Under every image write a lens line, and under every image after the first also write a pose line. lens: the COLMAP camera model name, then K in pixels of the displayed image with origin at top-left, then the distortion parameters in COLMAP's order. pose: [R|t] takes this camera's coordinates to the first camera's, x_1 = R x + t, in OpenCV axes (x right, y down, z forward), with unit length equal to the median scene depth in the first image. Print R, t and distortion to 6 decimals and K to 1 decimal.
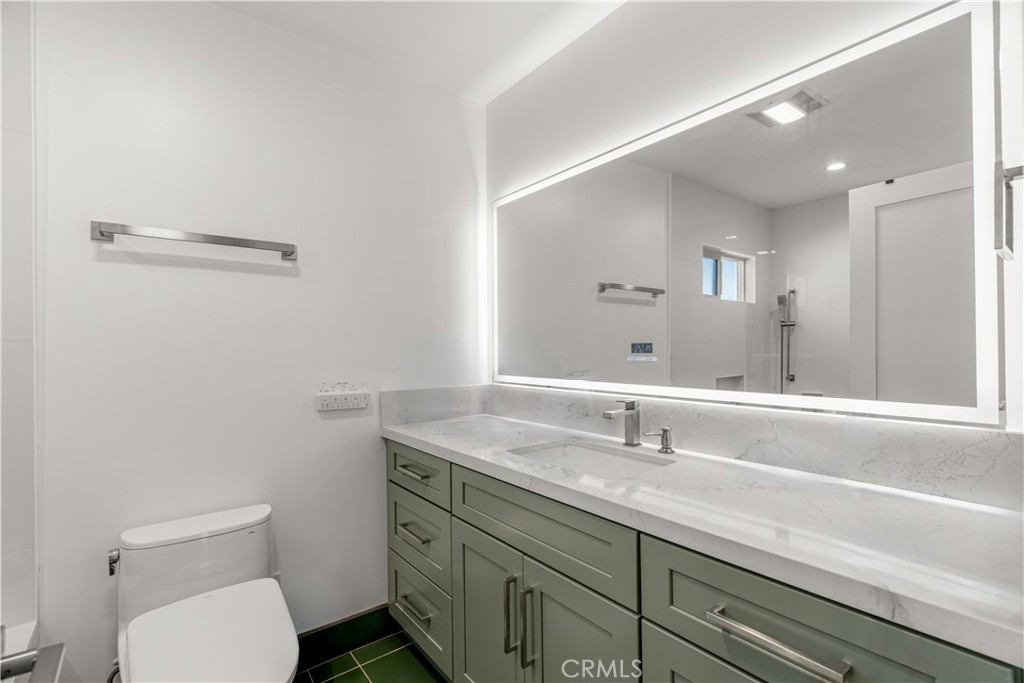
lens RADIAL K [[470.9, 0, 505.6], [0, 470.9, 342.8], [0, 0, 1]] dist [-0.002552, 0.001922]
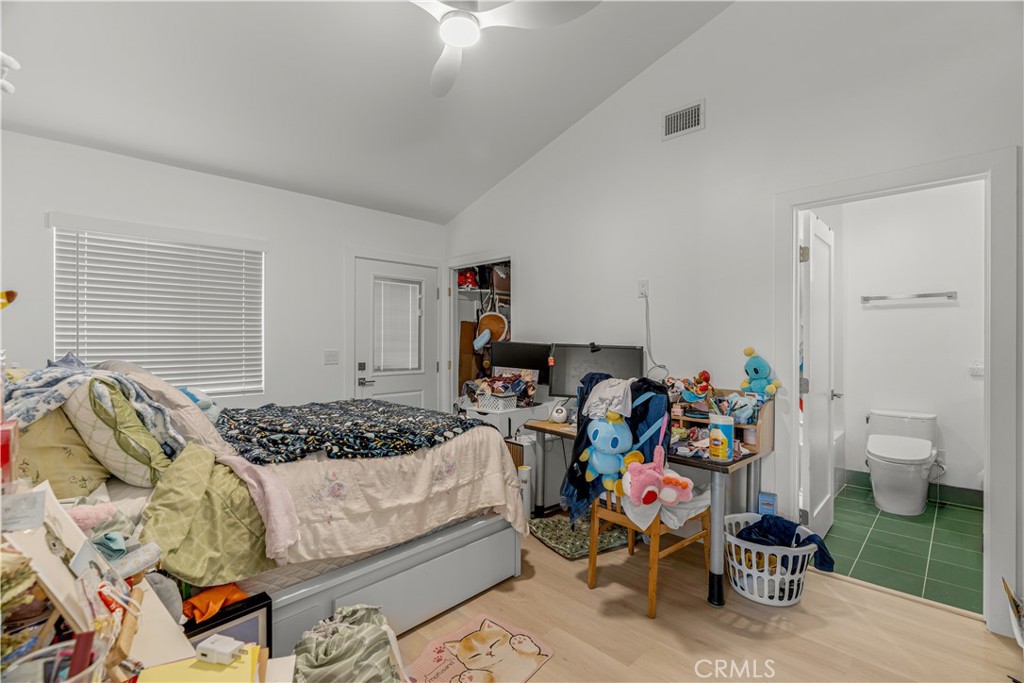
lens RADIAL K [[470.9, 0, 505.8], [0, 470.9, 340.0], [0, 0, 1]] dist [-0.002552, 0.001922]
pose [[0.150946, 0.009685, -0.988495, 1.395455], [-0.003570, 0.999951, 0.009252, -0.011572], [0.988536, 0.002133, 0.150973, -1.348198]]
